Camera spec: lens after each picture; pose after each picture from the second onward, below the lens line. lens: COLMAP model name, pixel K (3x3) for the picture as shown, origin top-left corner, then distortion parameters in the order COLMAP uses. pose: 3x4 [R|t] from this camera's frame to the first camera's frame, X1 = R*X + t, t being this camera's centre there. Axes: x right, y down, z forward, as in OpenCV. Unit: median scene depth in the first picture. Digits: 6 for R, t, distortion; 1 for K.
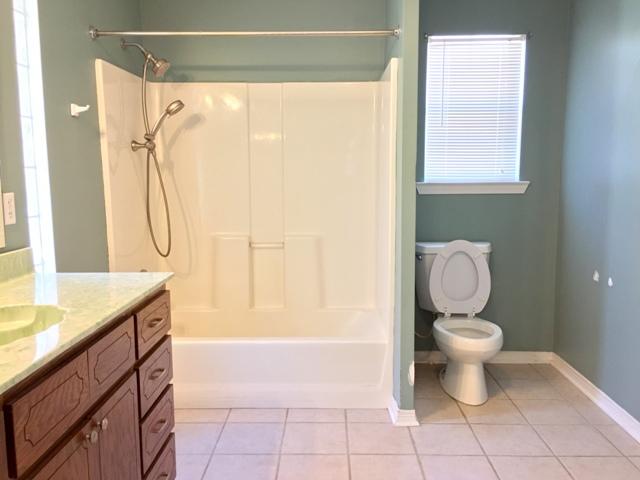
lens RADIAL K [[551.9, 0, 322.2], [0, 551.9, 241.1], [0, 0, 1]] dist [0.092013, -0.117742]
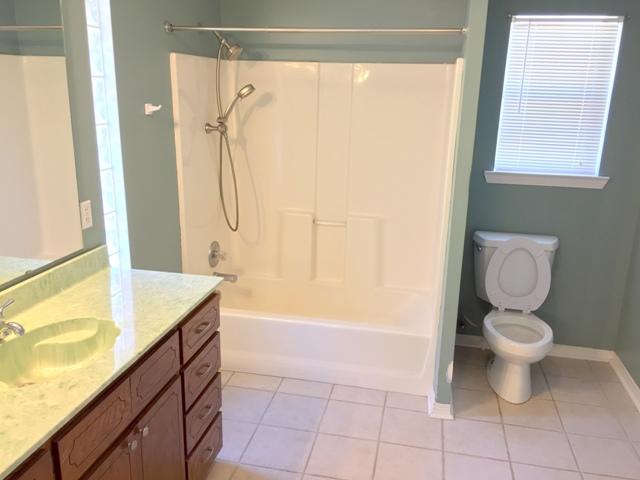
lens RADIAL K [[551.9, 0, 322.2], [0, 551.9, 241.2], [0, 0, 1]] dist [0.092013, -0.117742]
pose [[0.982054, 0.080253, -0.170672, 0.076359], [-0.053814, 0.986565, 0.154253, -0.137419], [0.180759, -0.142300, 0.973179, -0.021530]]
